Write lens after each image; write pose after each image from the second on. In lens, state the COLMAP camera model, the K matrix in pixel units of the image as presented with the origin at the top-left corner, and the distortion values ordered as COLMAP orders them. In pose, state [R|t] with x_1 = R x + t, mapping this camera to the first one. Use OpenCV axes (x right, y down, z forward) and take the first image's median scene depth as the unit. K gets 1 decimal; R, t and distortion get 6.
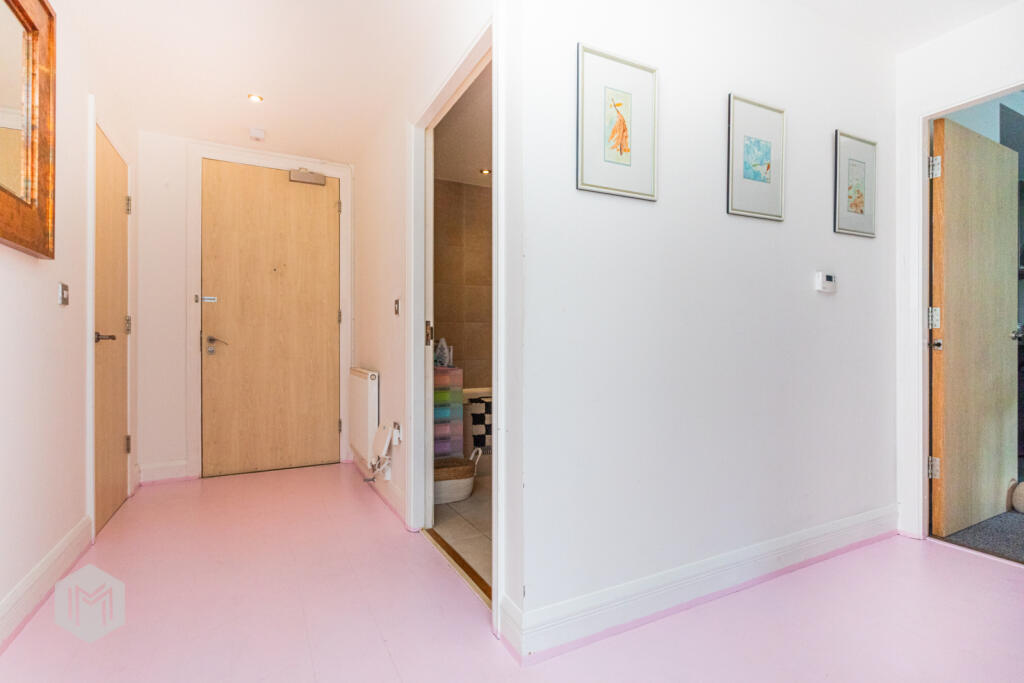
lens RADIAL K [[487.5, 0, 510.3], [0, 487.5, 343.5], [0, 0, 1]] dist [0.003540, 0.001689]
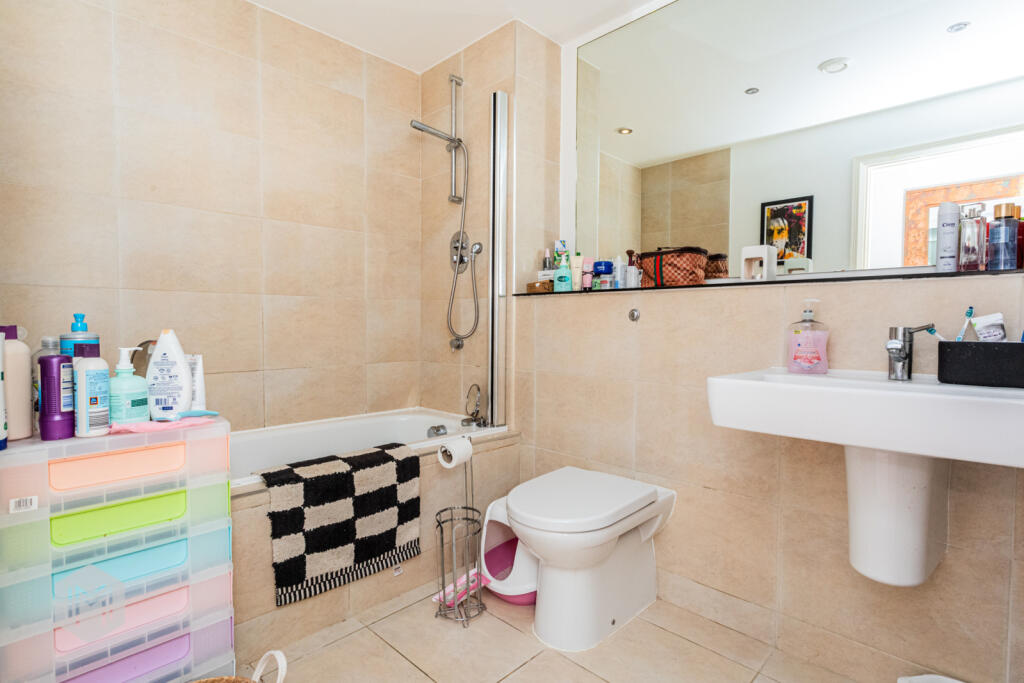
lens RADIAL K [[487.5, 0, 512.8], [0, 487.5, 338.7], [0, 0, 1]] dist [0.003540, 0.001689]
pose [[0.948608, -0.004163, 0.316427, -0.012787], [-0.006669, 0.999428, 0.033142, -0.019872], [-0.316384, -0.033548, 0.948038, 0.543758]]
